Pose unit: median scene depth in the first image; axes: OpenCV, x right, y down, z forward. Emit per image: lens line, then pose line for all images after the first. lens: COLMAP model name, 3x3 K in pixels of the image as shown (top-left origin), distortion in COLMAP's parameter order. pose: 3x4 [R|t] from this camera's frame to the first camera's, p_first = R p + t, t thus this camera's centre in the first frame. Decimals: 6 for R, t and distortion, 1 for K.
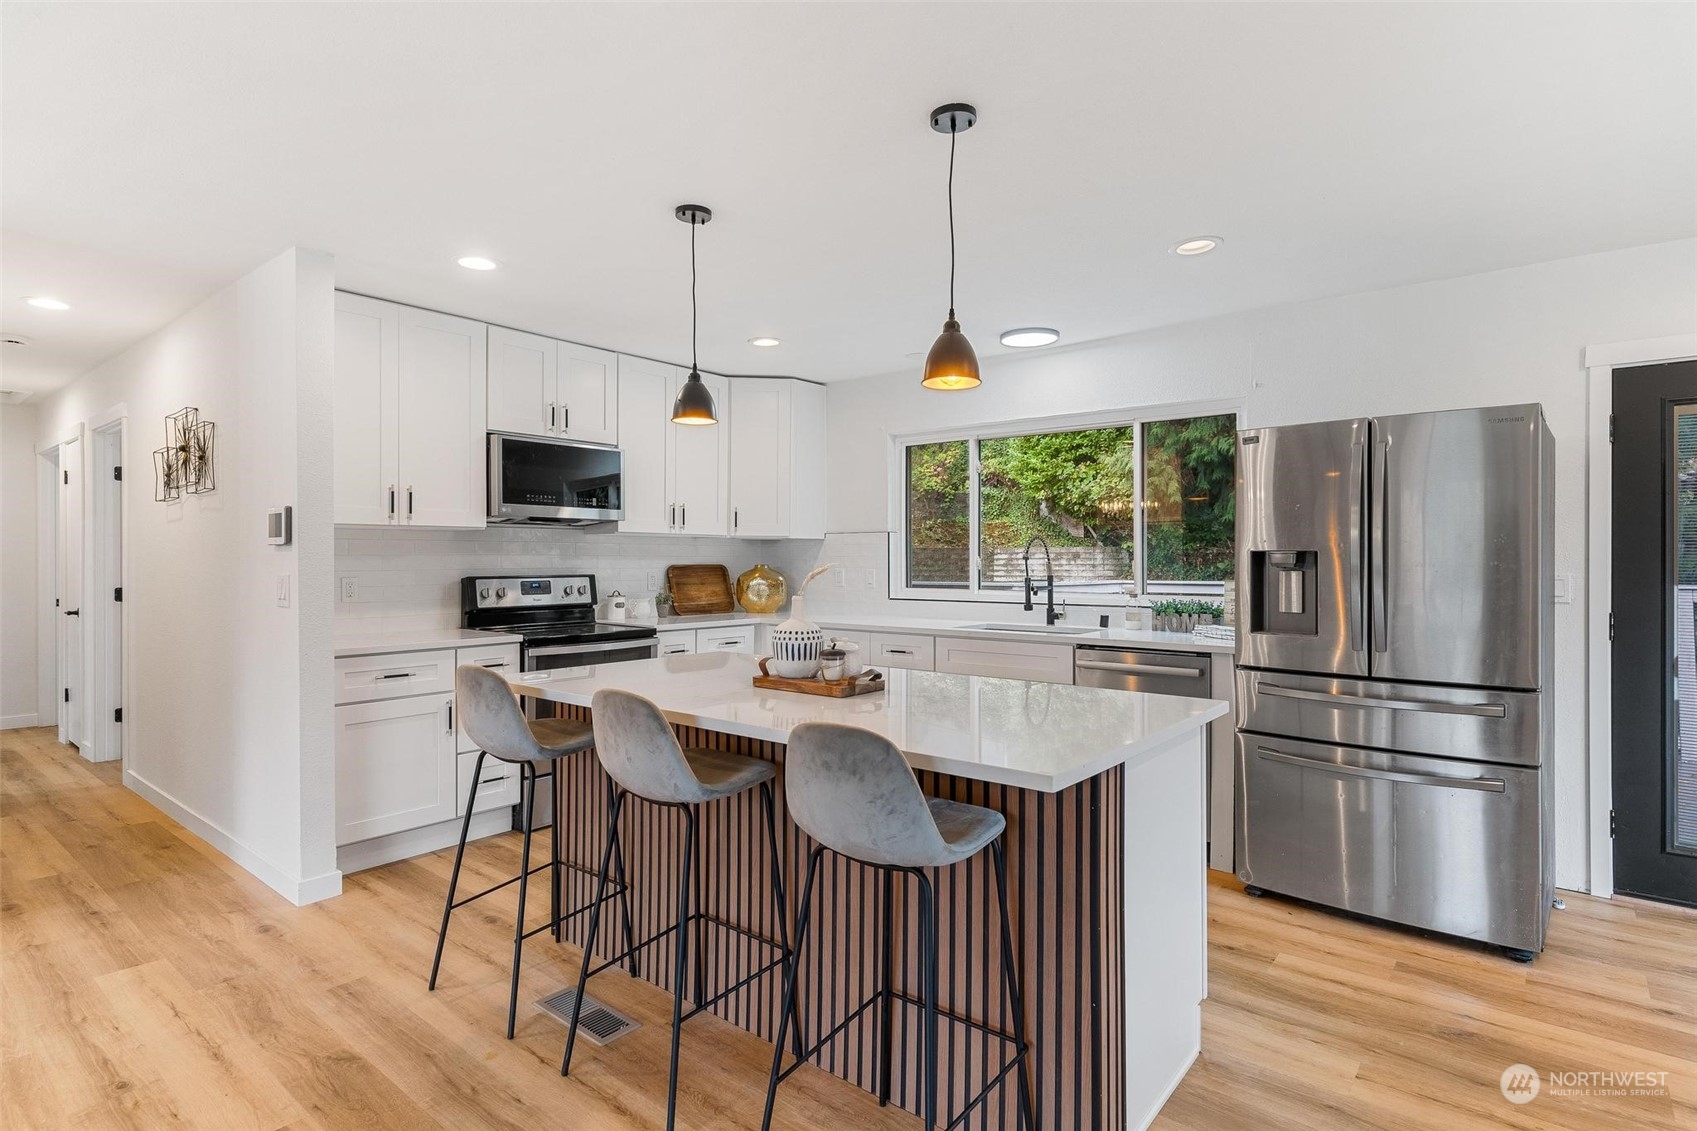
lens RADIAL K [[872.9, 0, 843.6], [0, 872.9, 553.4], [0, 0, 1]] dist [0.004329, -0.001409]
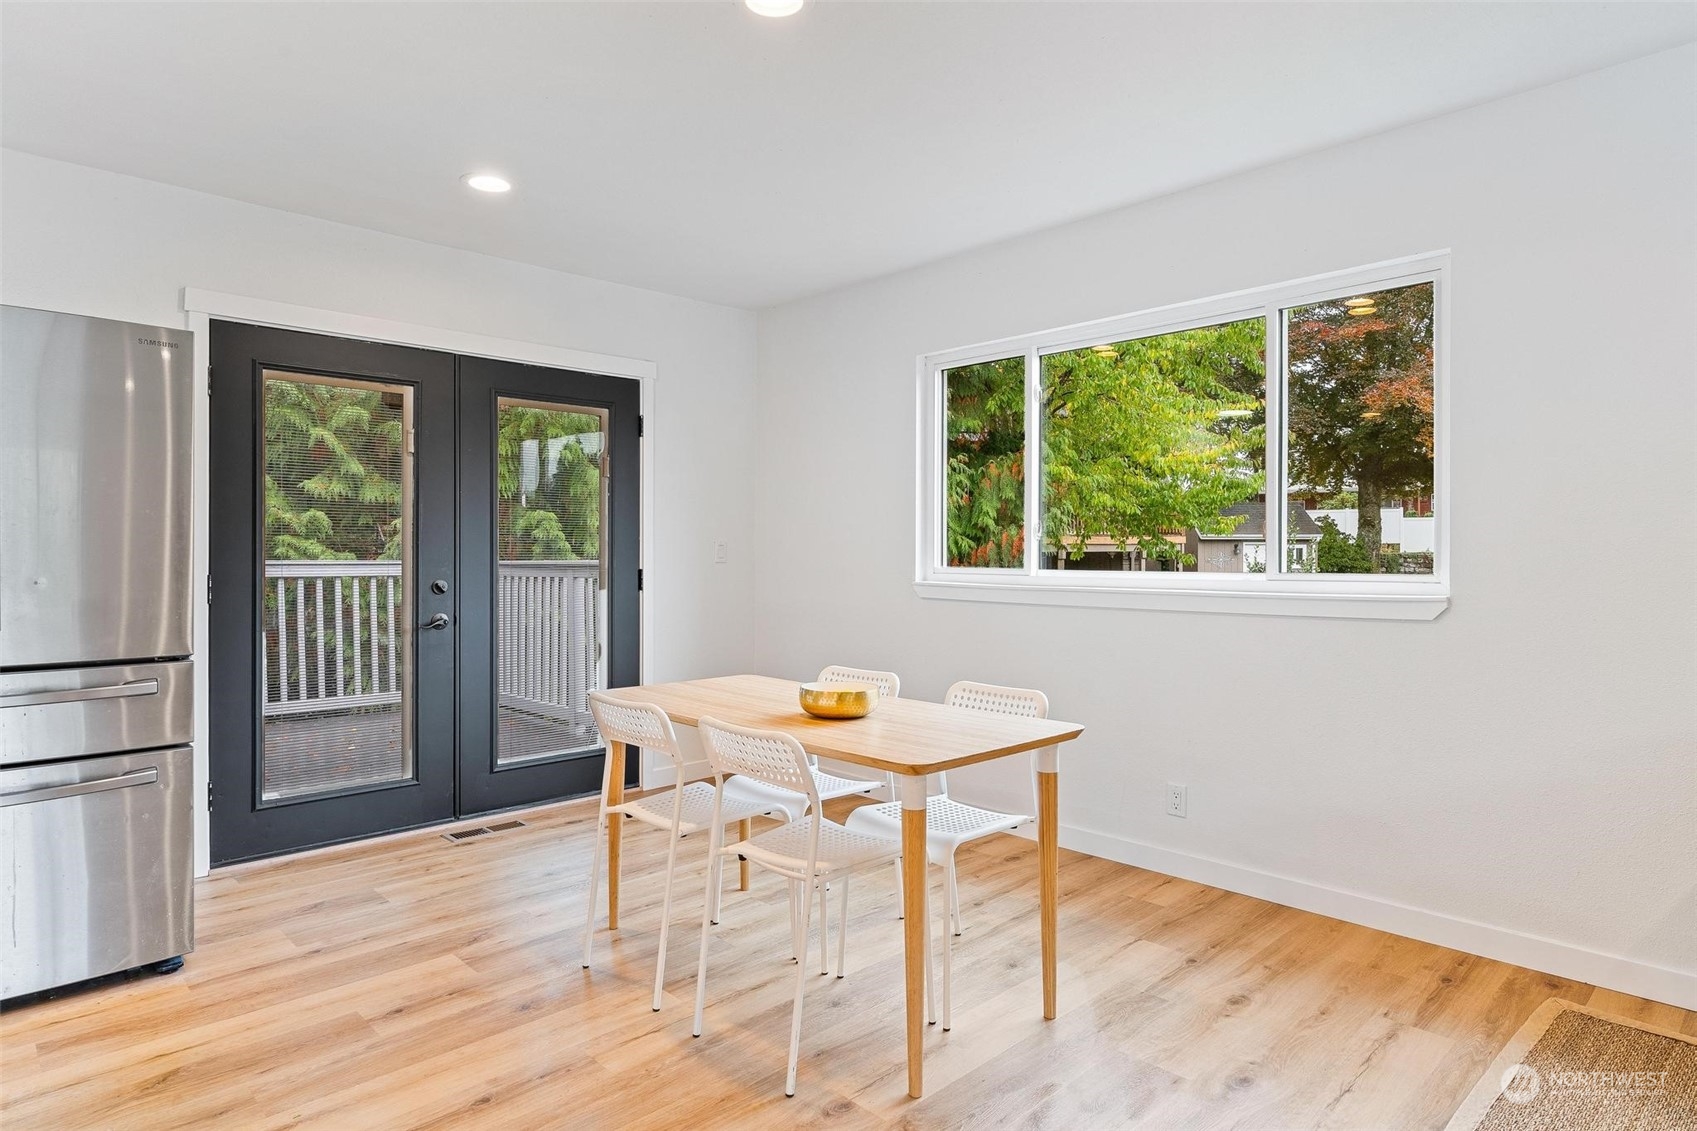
lens RADIAL K [[958.5, 0, 849.6], [0, 958.5, 565.3], [0, 0, 1]] dist [-0.002891, 0.002299]
pose [[0.109758, -0.012750, 0.993877, -0.072304], [-0.007045, 0.999883, 0.013605, 0.034297], [-0.993933, -0.008495, 0.109655, 0.176716]]
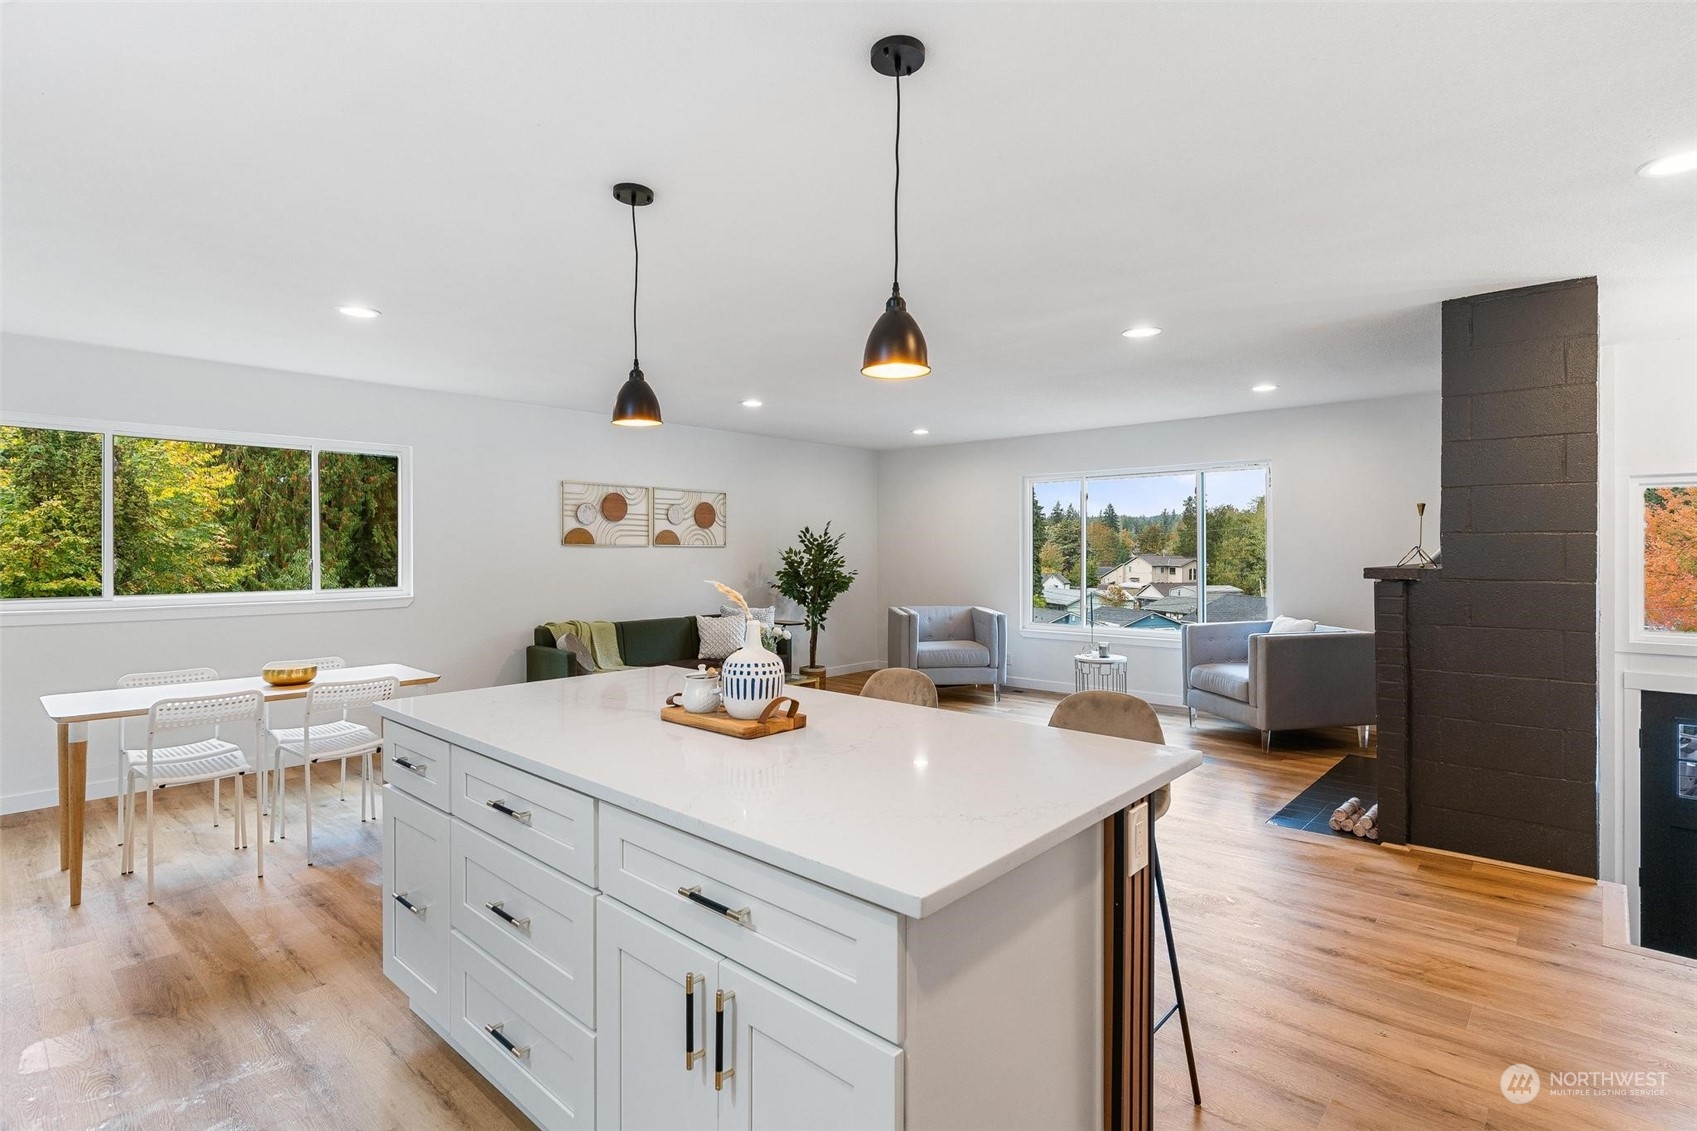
lens RADIAL K [[809.5, 0, 851.5], [0, 809.5, 554.9], [0, 0, 1]] dist [-0.000948, 0.001948]
pose [[-0.999454, -0.002159, 0.032970, -0.121221], [-0.002233, 0.999995, -0.002197, -0.007541], [-0.032965, -0.002269, -0.999454, 1.283832]]
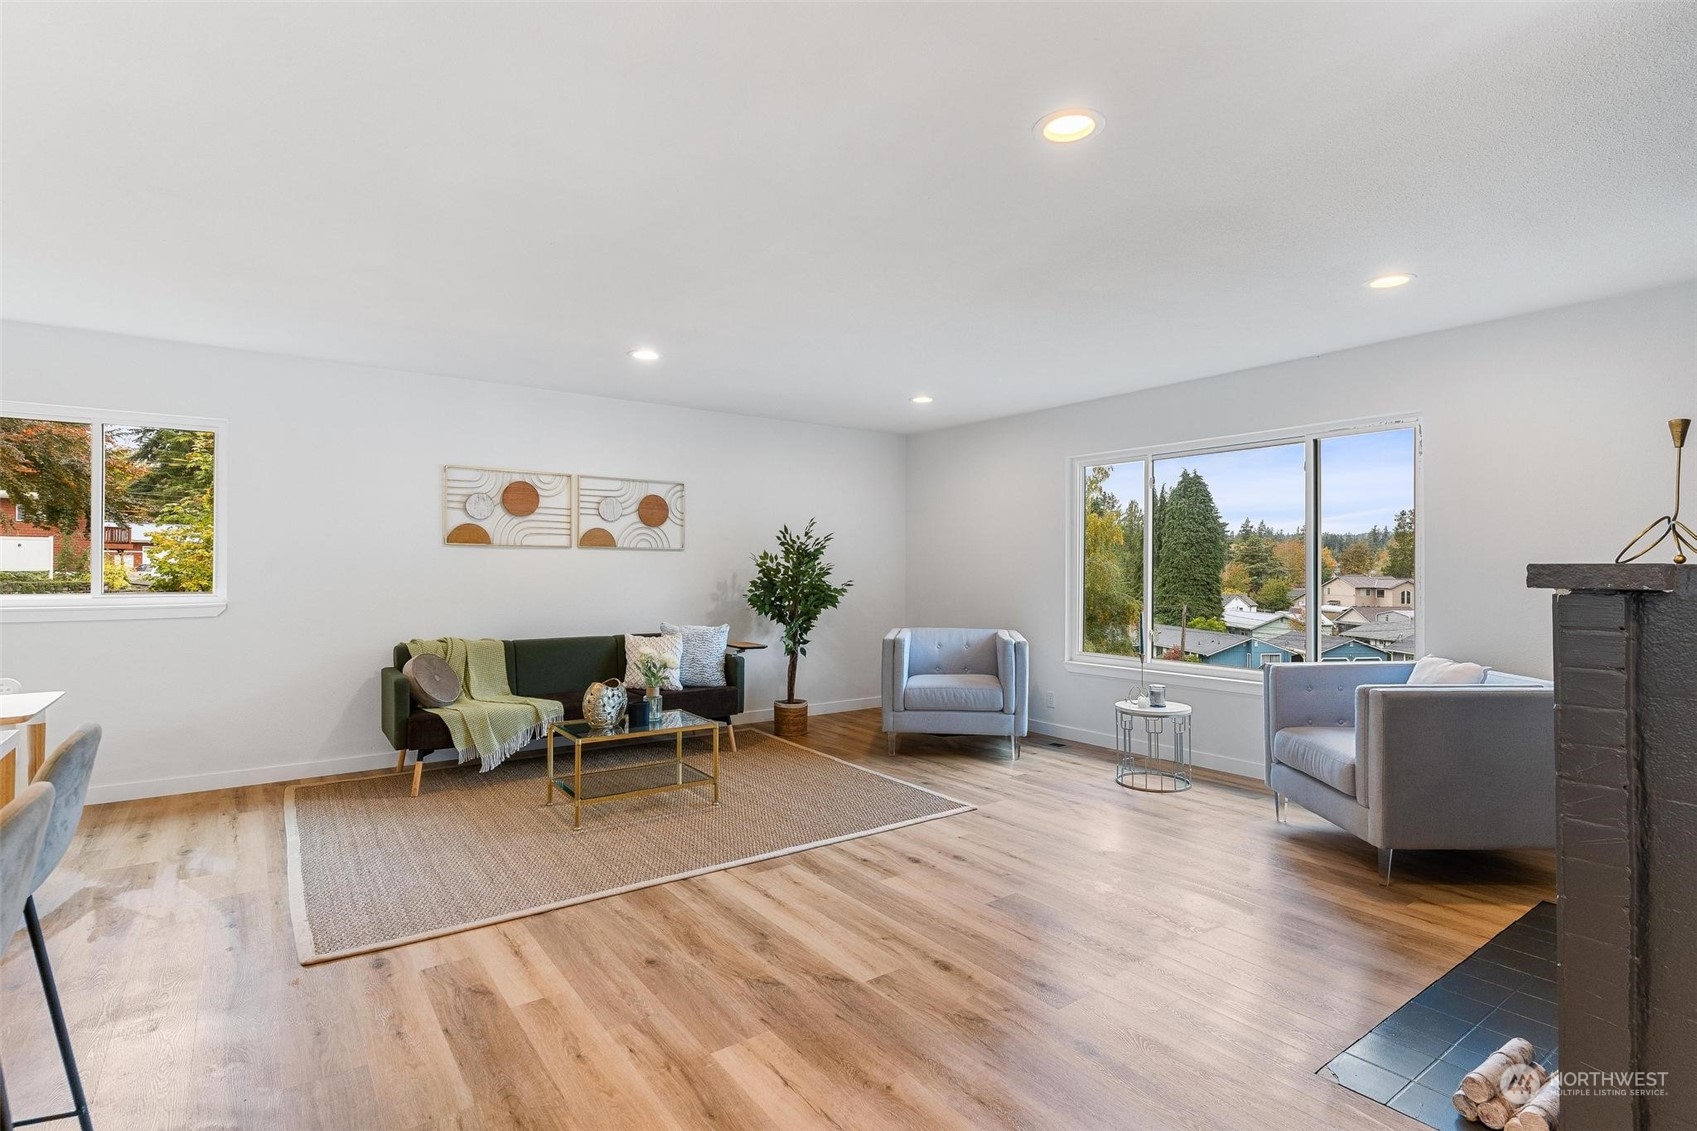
lens RADIAL K [[809.5, 0, 853.3], [0, 809.5, 571.9], [0, 0, 1]] dist [-0.000948, 0.001948]
pose [[-0.972549, -0.008505, 0.232545, -0.475909], [-0.009332, 0.999953, -0.002459, 0.014747], [-0.232513, -0.004561, -0.972583, 0.767433]]
